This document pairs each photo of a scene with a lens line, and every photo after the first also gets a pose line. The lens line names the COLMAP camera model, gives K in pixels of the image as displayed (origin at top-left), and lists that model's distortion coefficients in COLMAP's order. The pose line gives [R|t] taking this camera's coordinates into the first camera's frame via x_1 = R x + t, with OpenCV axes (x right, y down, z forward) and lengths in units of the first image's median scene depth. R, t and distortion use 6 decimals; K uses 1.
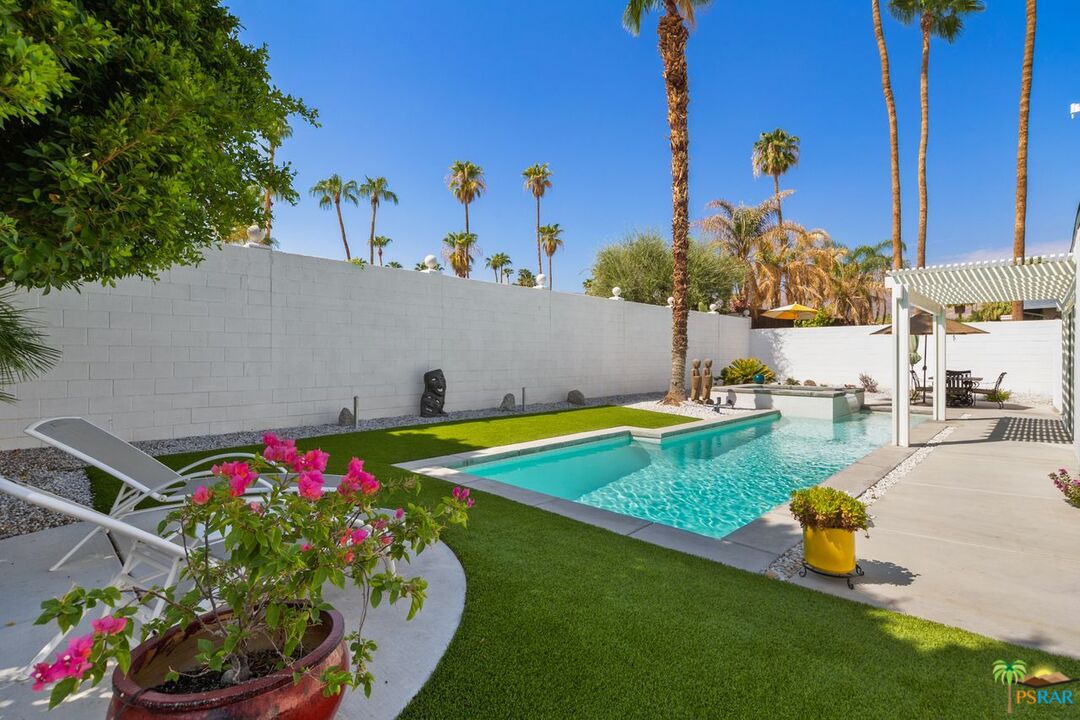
lens RADIAL K [[516.2, 0, 538.1], [0, 516.2, 354.6], [0, 0, 1]] dist [0.000936, 0.000014]
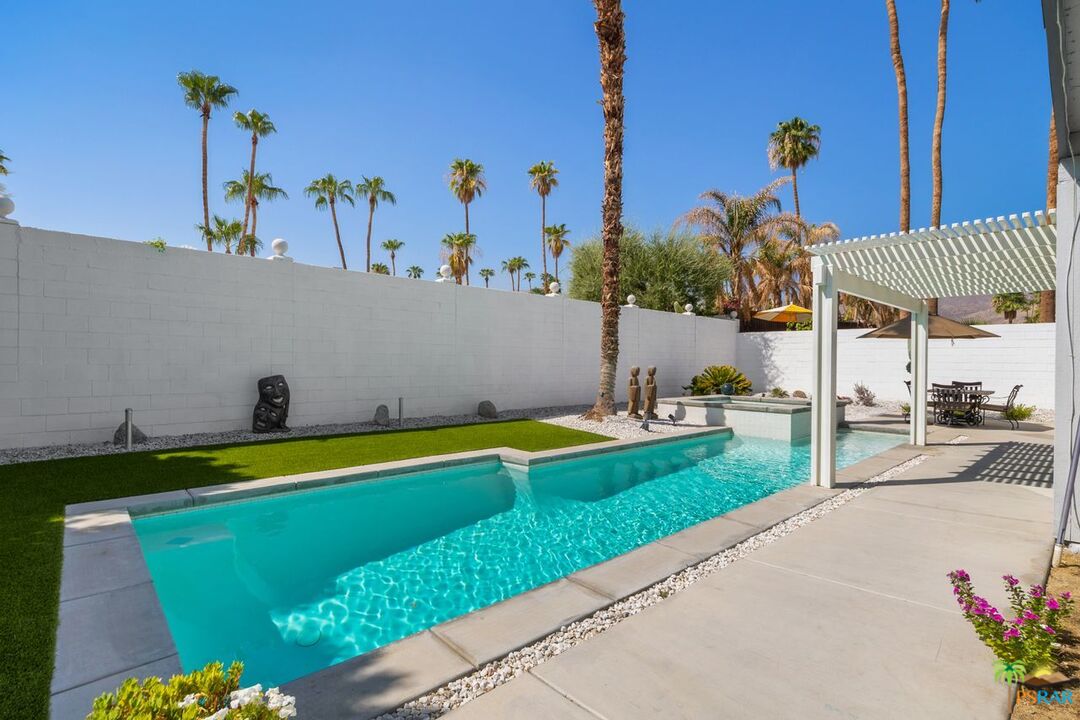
lens RADIAL K [[513.1, 0, 544.7], [0, 513.1, 363.9], [0, 0, 1]] dist [0.000759, 0.000471]
pose [[0.998157, 0.007690, -0.060201, 0.146796], [-0.007258, 0.999946, 0.007391, 0.000545], [0.060254, -0.006941, 0.998159, 0.105101]]
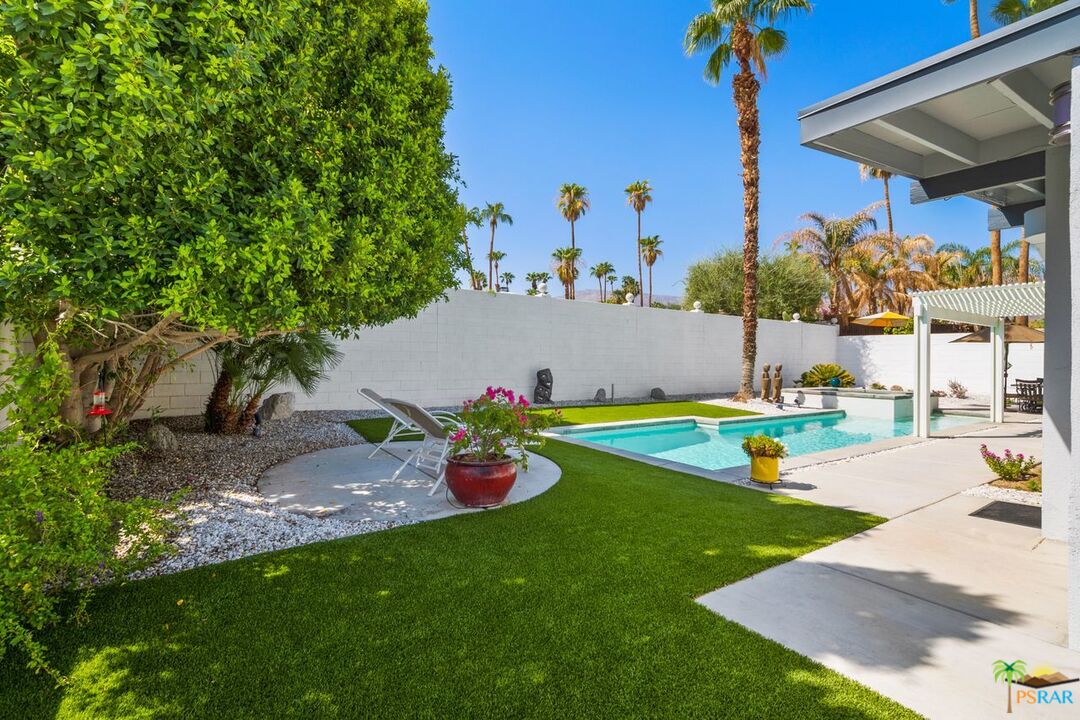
lens RADIAL K [[500.3, 0, 533.2], [0, 500.3, 353.0], [0, 0, 1]] dist [0.002208, 0.000202]
pose [[0.976659, 0.008212, -0.214639, 0.025976], [-0.010071, 0.999921, -0.007570, -0.000991], [0.214560, 0.009555, 0.976664, -0.145558]]
